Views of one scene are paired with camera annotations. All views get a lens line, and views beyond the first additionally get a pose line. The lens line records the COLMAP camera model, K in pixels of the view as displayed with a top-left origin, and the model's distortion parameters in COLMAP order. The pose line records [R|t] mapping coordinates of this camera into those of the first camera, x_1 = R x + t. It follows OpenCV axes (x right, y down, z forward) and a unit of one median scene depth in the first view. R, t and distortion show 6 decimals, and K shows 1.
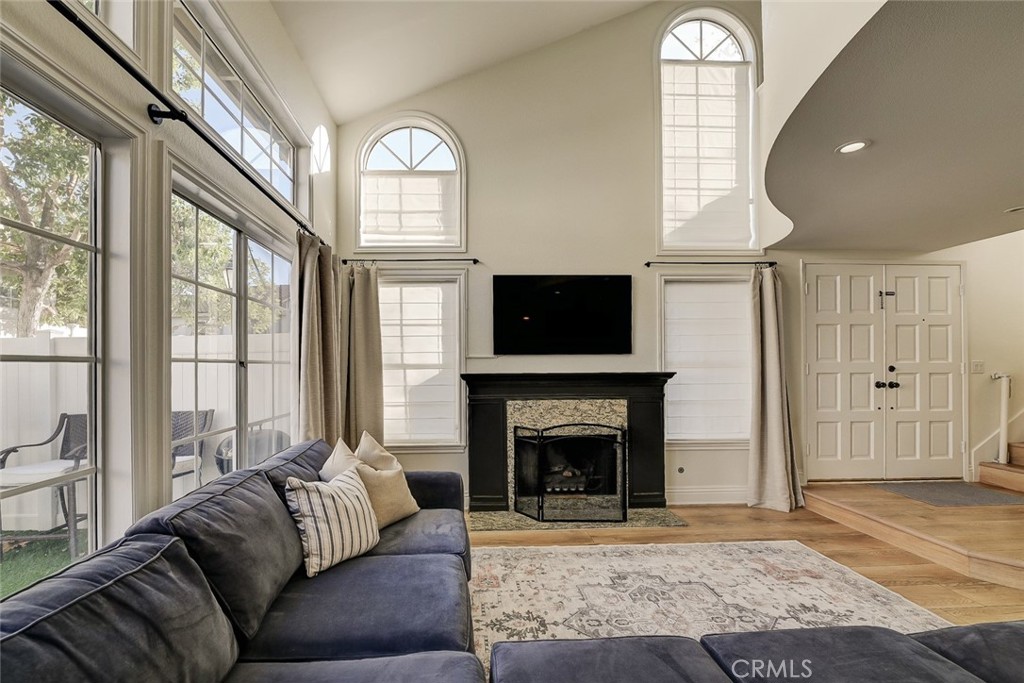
lens RADIAL K [[430.8, 0, 479.2], [0, 430.8, 364.7], [0, 0, 1]] dist [-0.002310, -0.000216]
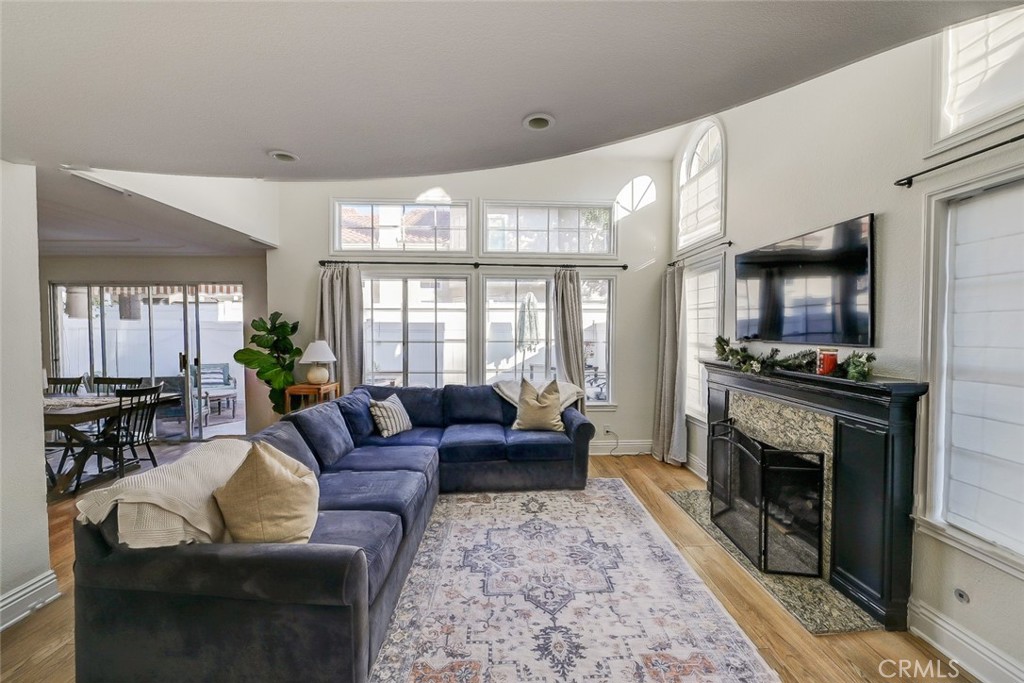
lens RADIAL K [[408.4, 0, 512.0], [0, 408.4, 341.5], [0, 0, 1]] dist [-0.001795, -0.000127]
pose [[0.003746, 0.041186, -0.999144, 0.942003], [0.001902, 0.999149, 0.041194, -0.057242], [0.999991, -0.002055, 0.003665, 0.519008]]
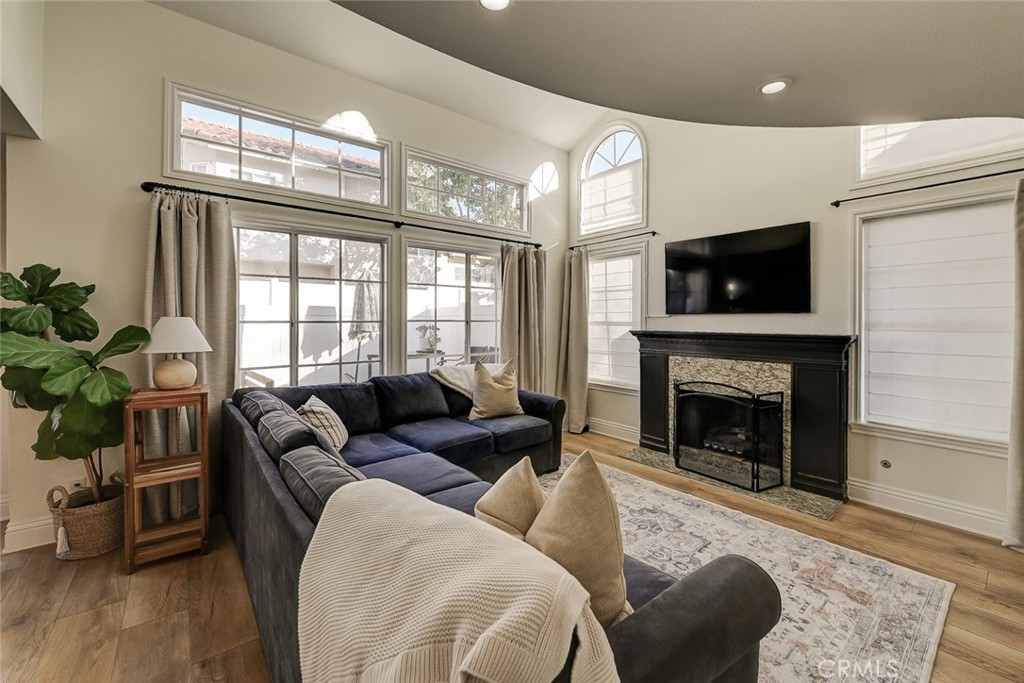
lens RADIAL K [[422.0, 0, 519.2], [0, 422.0, 323.7], [0, 0, 1]] dist [-0.002286, -0.001023]
pose [[0.606517, 0.014741, -0.794934, 0.691693], [-0.004107, 0.999873, 0.015407, -0.014538], [0.795060, -0.006080, 0.606500, 0.029563]]
